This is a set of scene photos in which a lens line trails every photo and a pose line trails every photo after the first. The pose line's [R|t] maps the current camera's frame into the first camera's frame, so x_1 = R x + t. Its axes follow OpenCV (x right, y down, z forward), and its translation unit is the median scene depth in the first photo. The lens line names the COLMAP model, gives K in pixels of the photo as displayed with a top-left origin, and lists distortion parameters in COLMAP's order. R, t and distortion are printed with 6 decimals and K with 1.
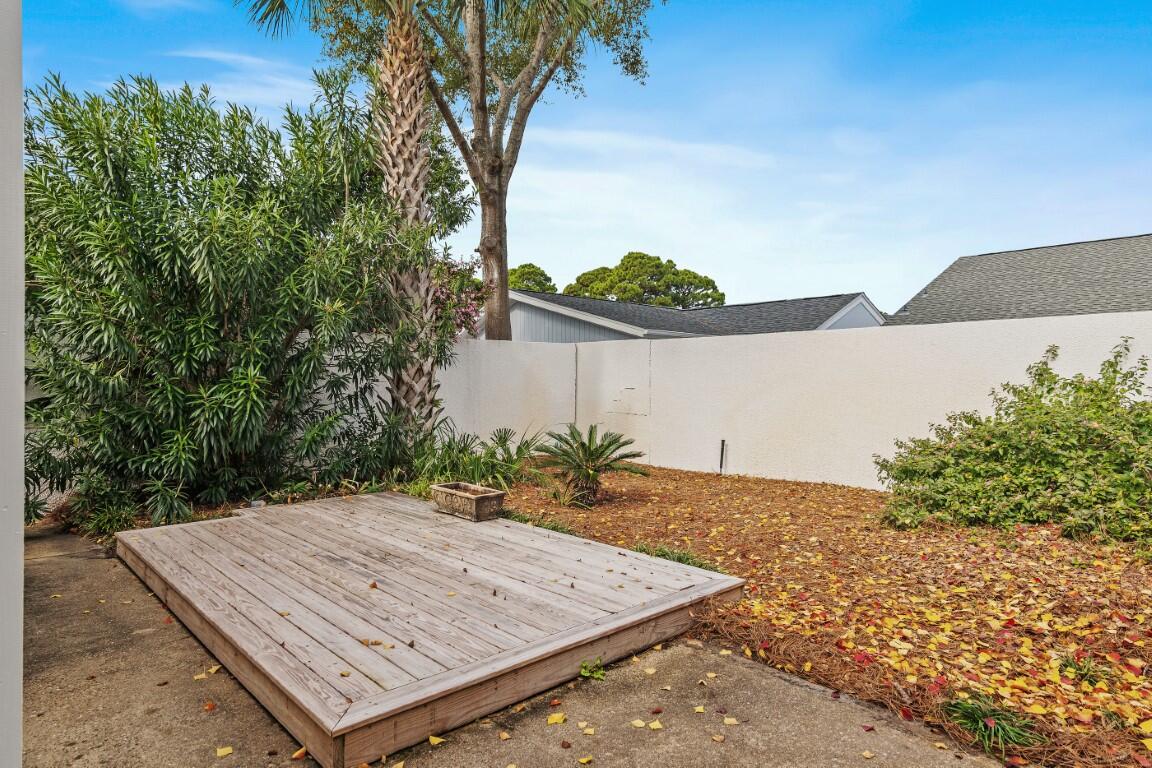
lens RADIAL K [[668.5, 0, 541.0], [0, 668.5, 387.5], [0, 0, 1]] dist [0.005814, 0.001173]
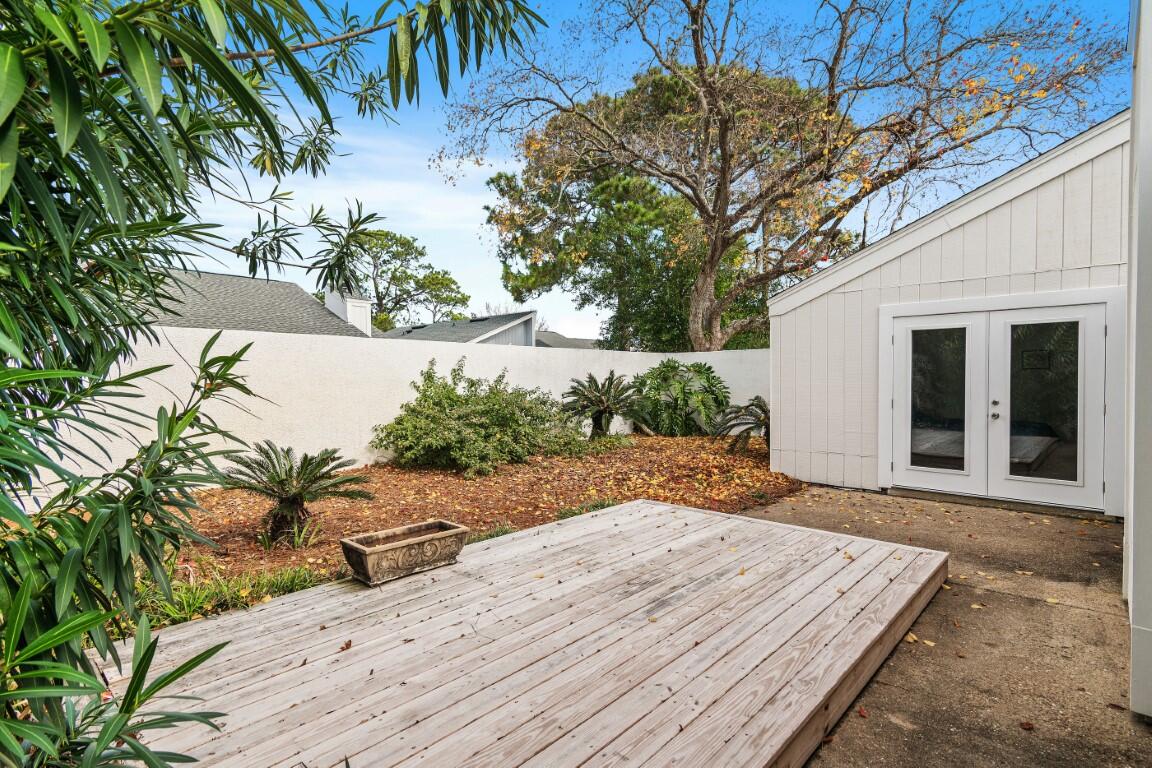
lens RADIAL K [[559.6, 0, 571.7], [0, 559.6, 383.7], [0, 0, 1]] dist [0.024494, -0.004644]
pose [[-0.094291, -0.009918, 0.995495, -1.046104], [0.014843, 0.999825, 0.011367, -0.021657], [-0.995434, 0.015848, -0.094128, 1.256050]]
